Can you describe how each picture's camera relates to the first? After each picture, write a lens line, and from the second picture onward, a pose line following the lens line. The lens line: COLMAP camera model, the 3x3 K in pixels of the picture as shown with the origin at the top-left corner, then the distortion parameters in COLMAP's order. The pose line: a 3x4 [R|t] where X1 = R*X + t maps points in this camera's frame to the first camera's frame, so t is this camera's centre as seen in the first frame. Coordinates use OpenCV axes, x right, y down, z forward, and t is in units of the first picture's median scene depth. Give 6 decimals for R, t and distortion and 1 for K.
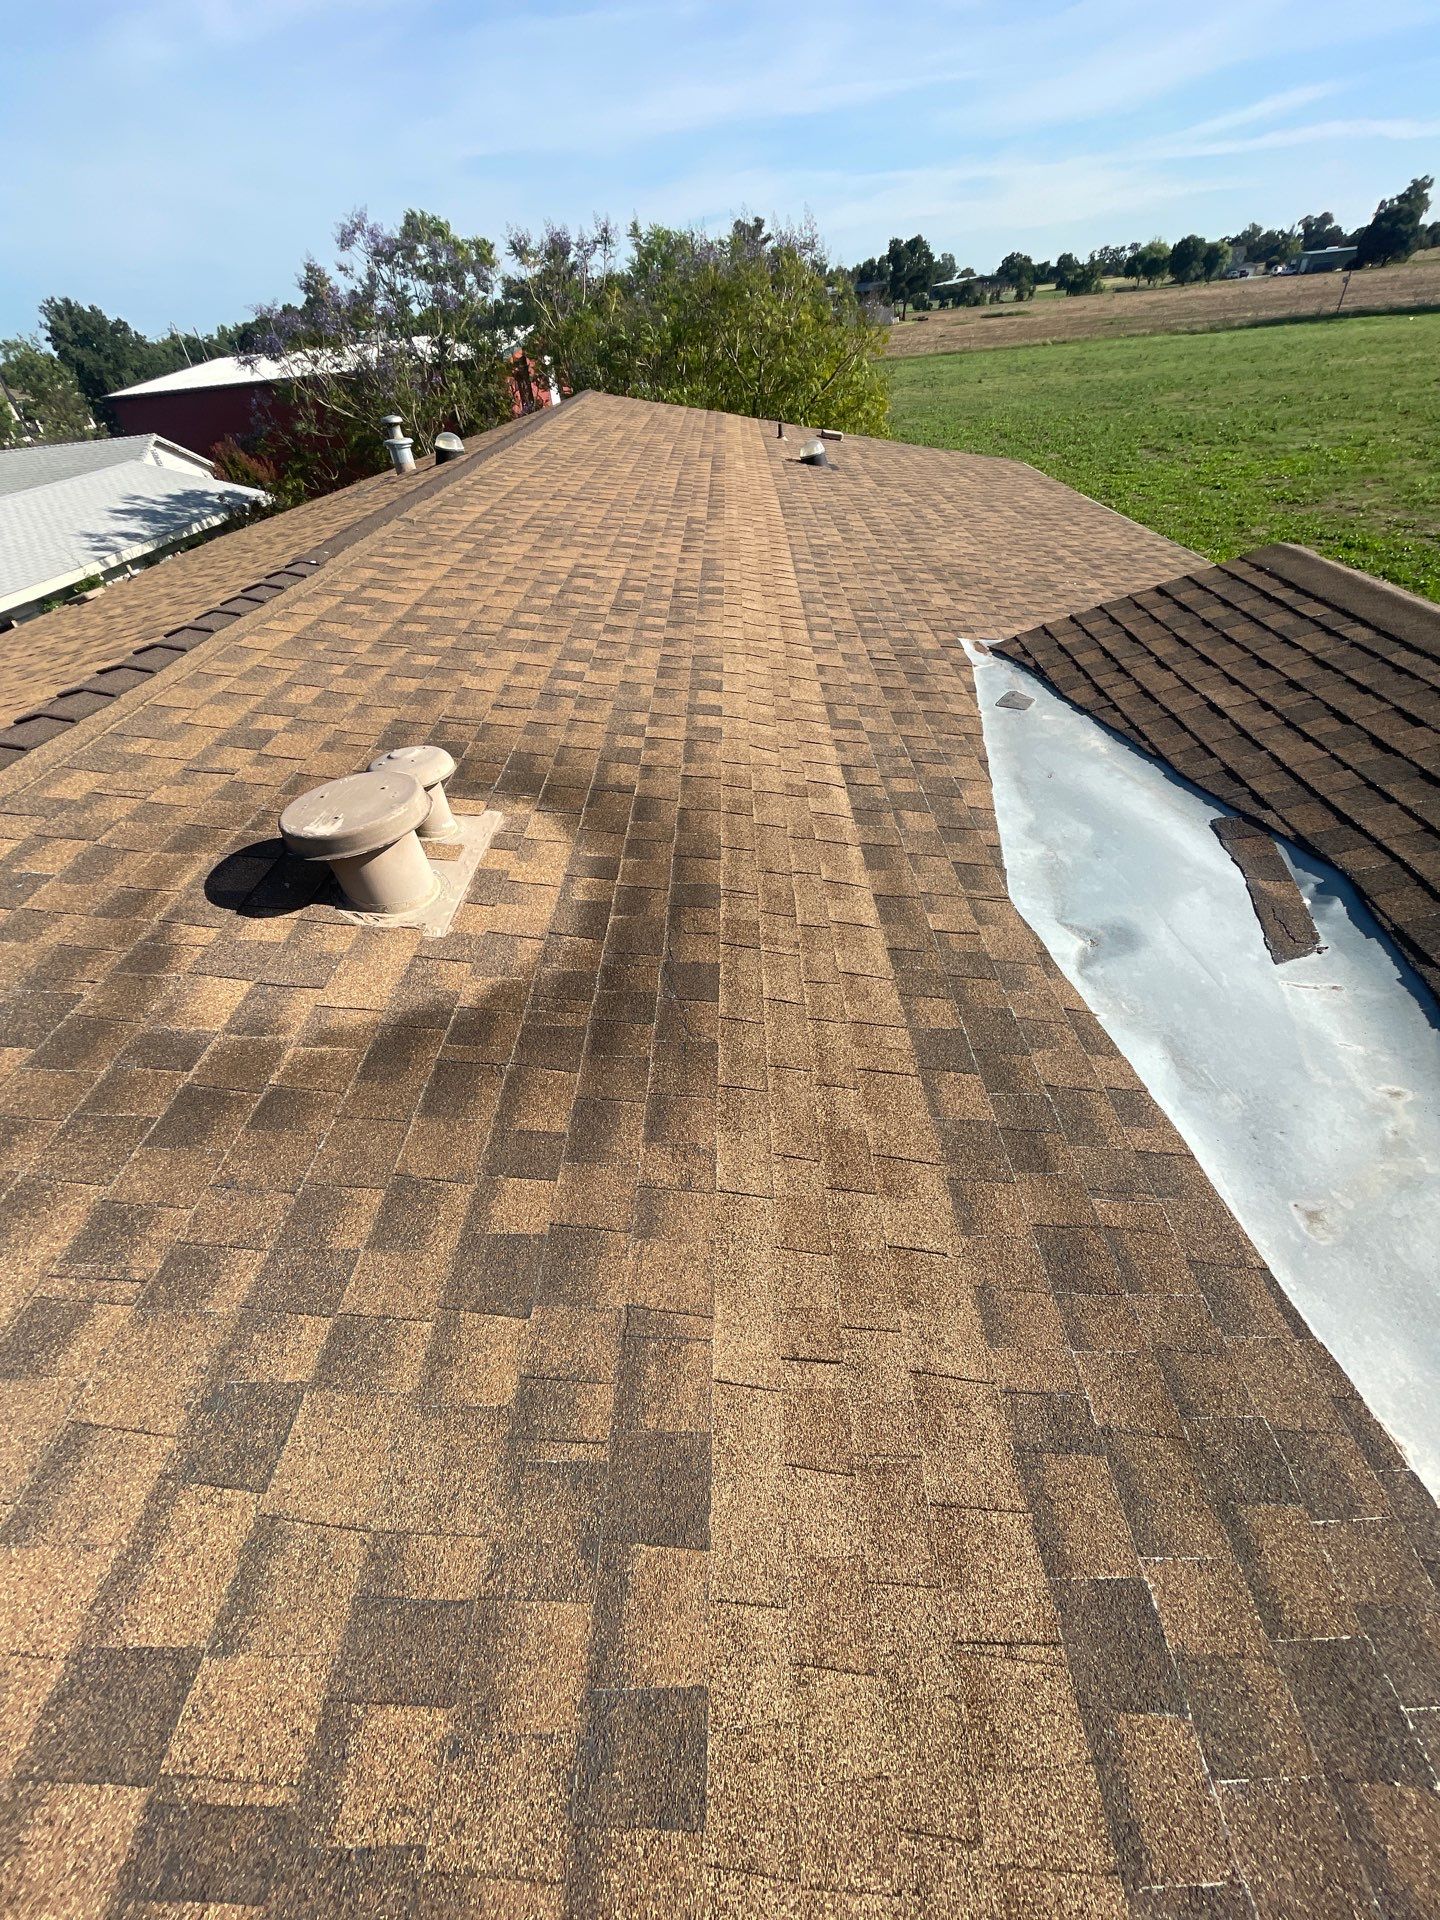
lens RADIAL K [[779.1, 0, 724.6], [0, 779.1, 960.1], [0, 0, 1]] dist [-0.003524, 0.000582]
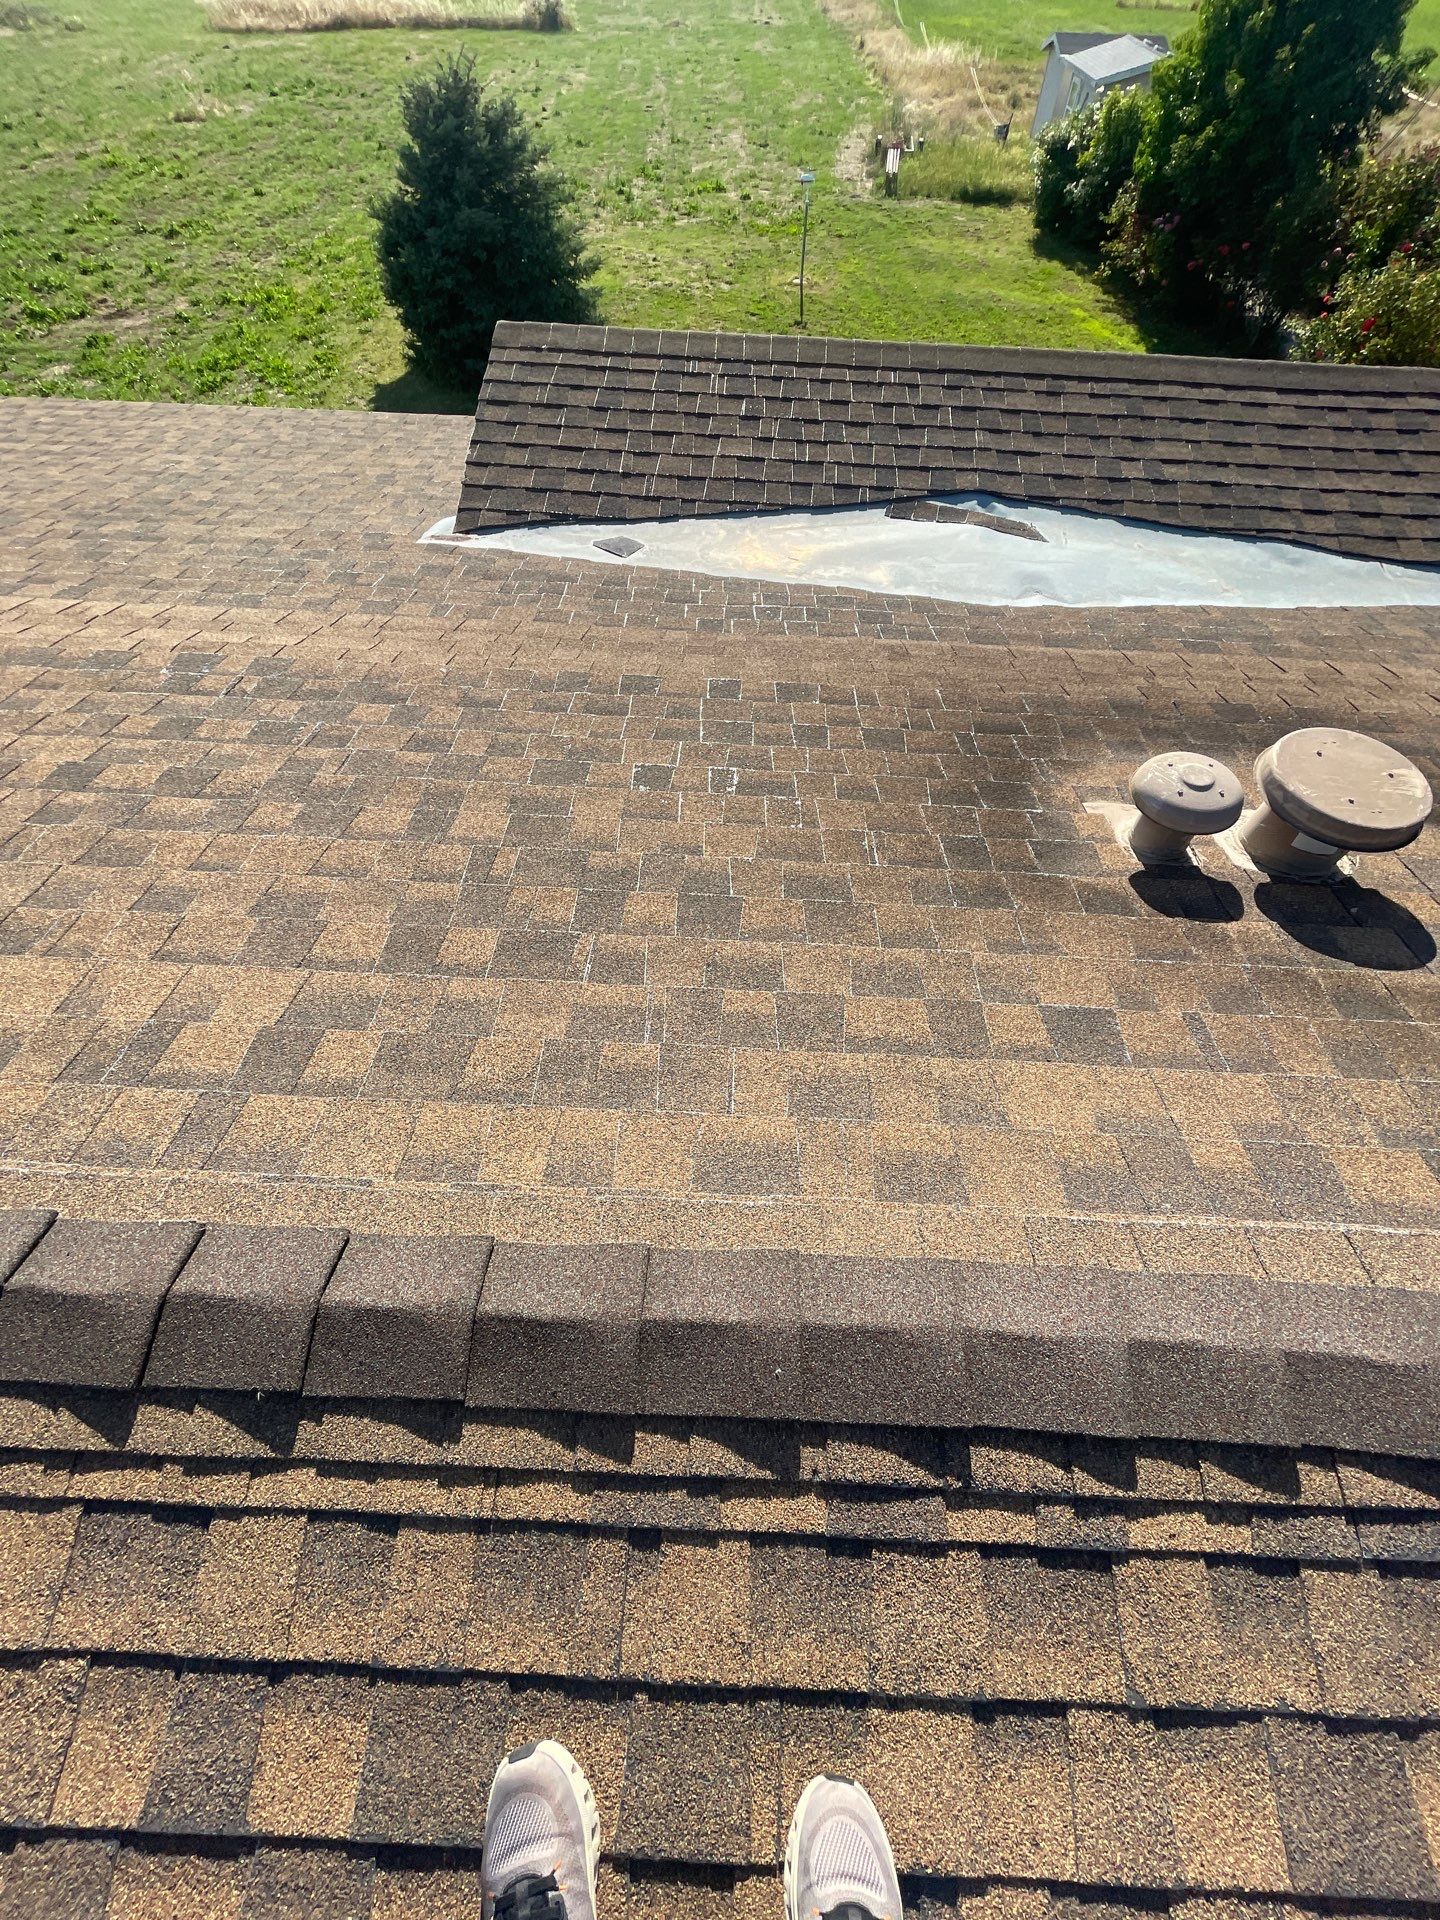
lens RADIAL K [[777.5, 0, 725.0], [0, 777.5, 960.8], [0, 0, 1]] dist [-0.001350, -0.001377]
pose [[0.035109, -0.768034, 0.639446, -0.042577], [0.619240, 0.518930, 0.589283, -0.036842], [-0.784416, 0.375281, 0.493817, 0.040548]]
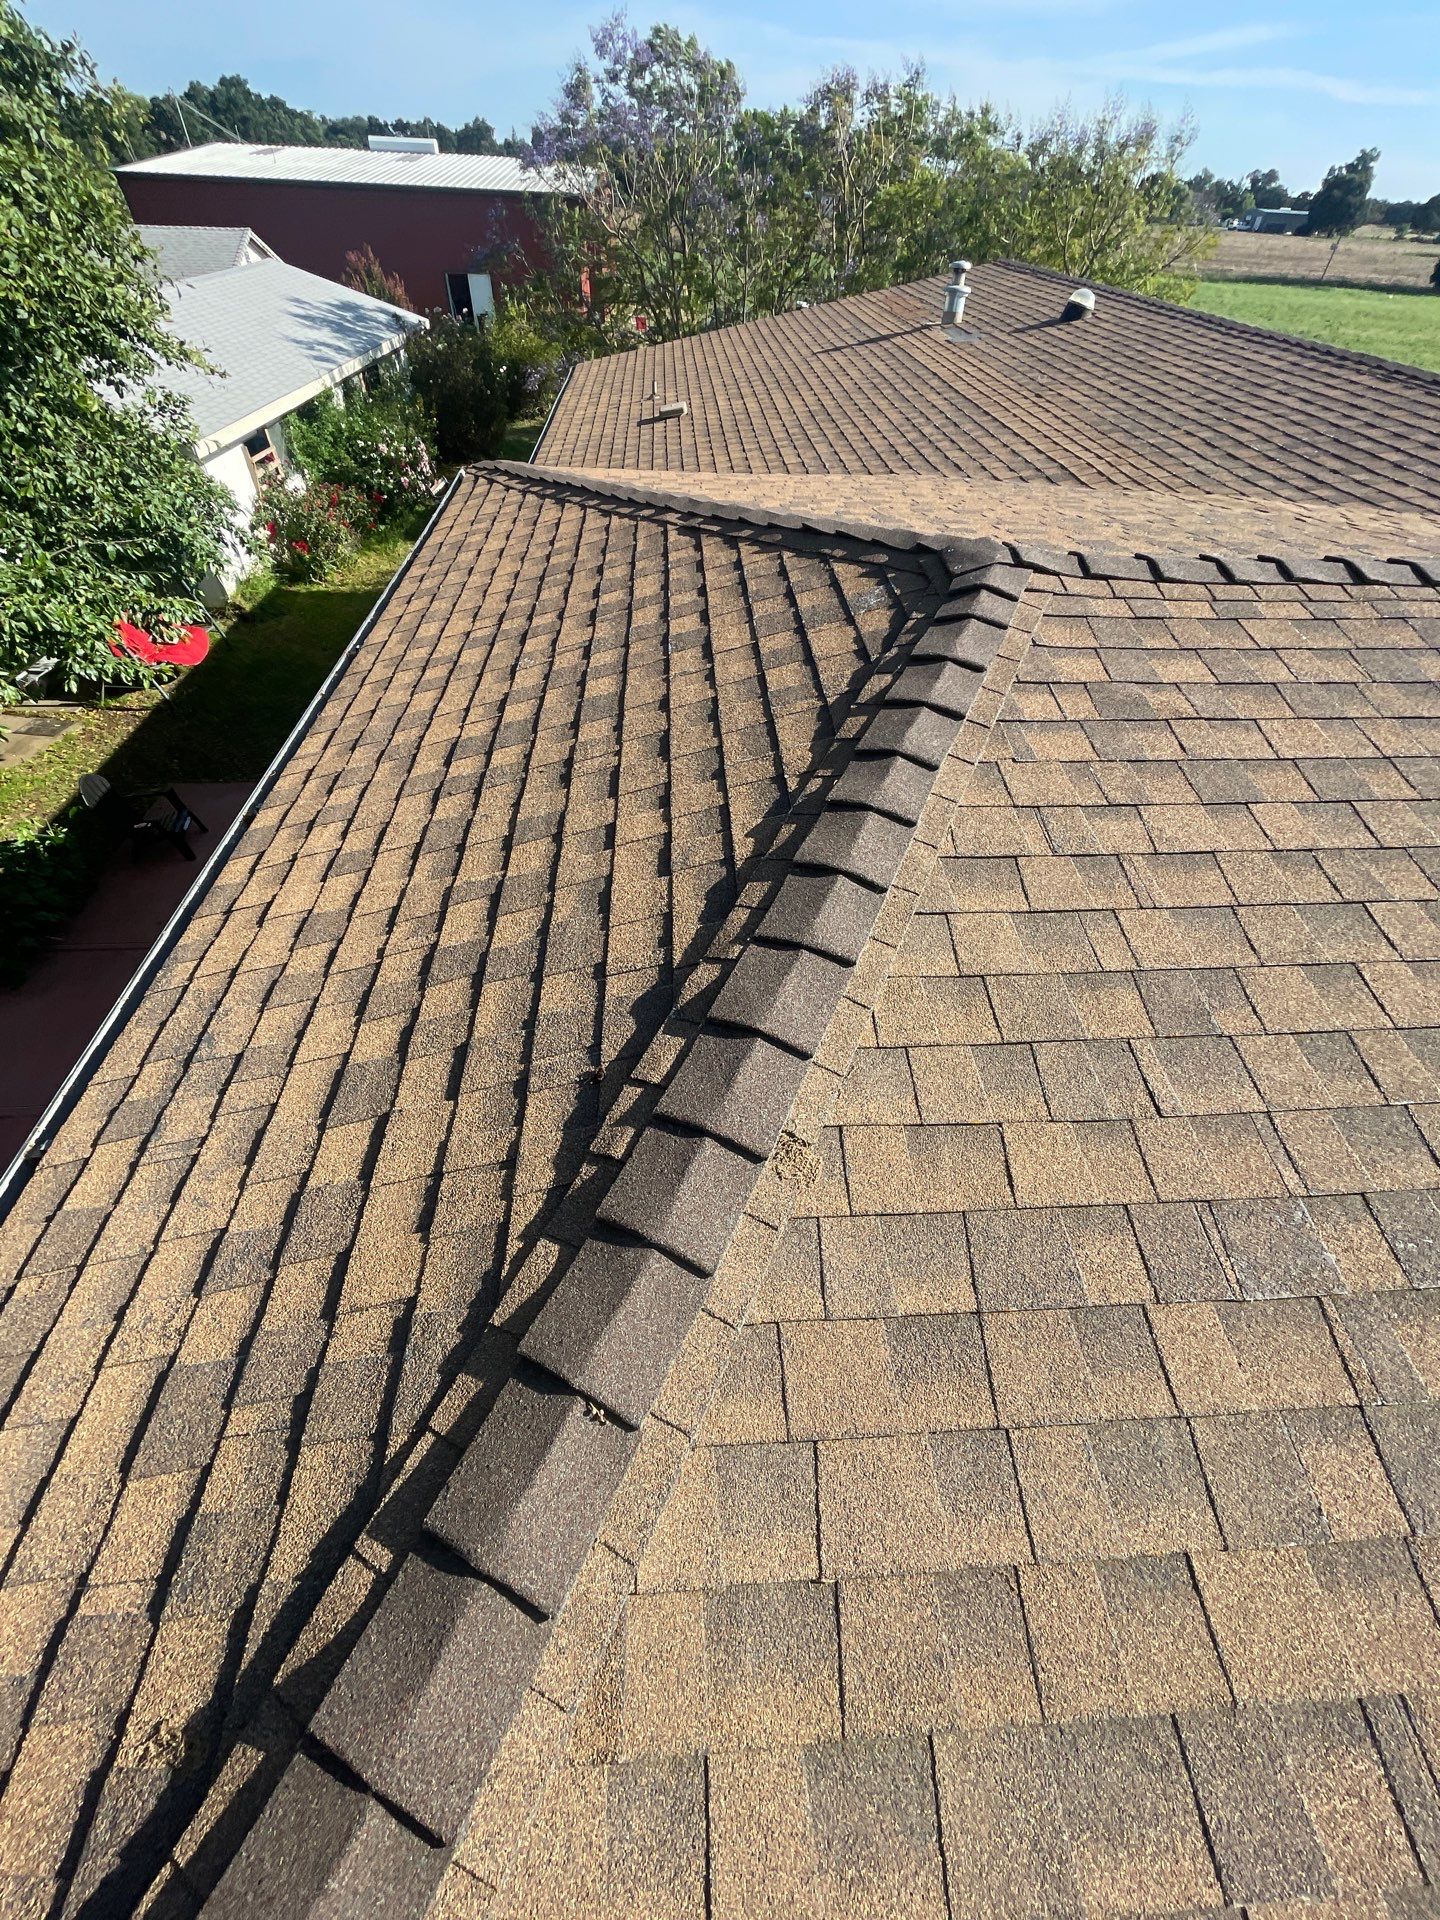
lens RADIAL K [[795.0, 0, 738.1], [0, 795.0, 966.5], [0, 0, 1]] dist [-0.018797, 0.004942]
pose [[0.990174, 0.031568, 0.136232, -0.130736], [-0.043900, 0.995109, 0.088491, 0.022639], [-0.132773, -0.093602, 0.986717, -0.010703]]
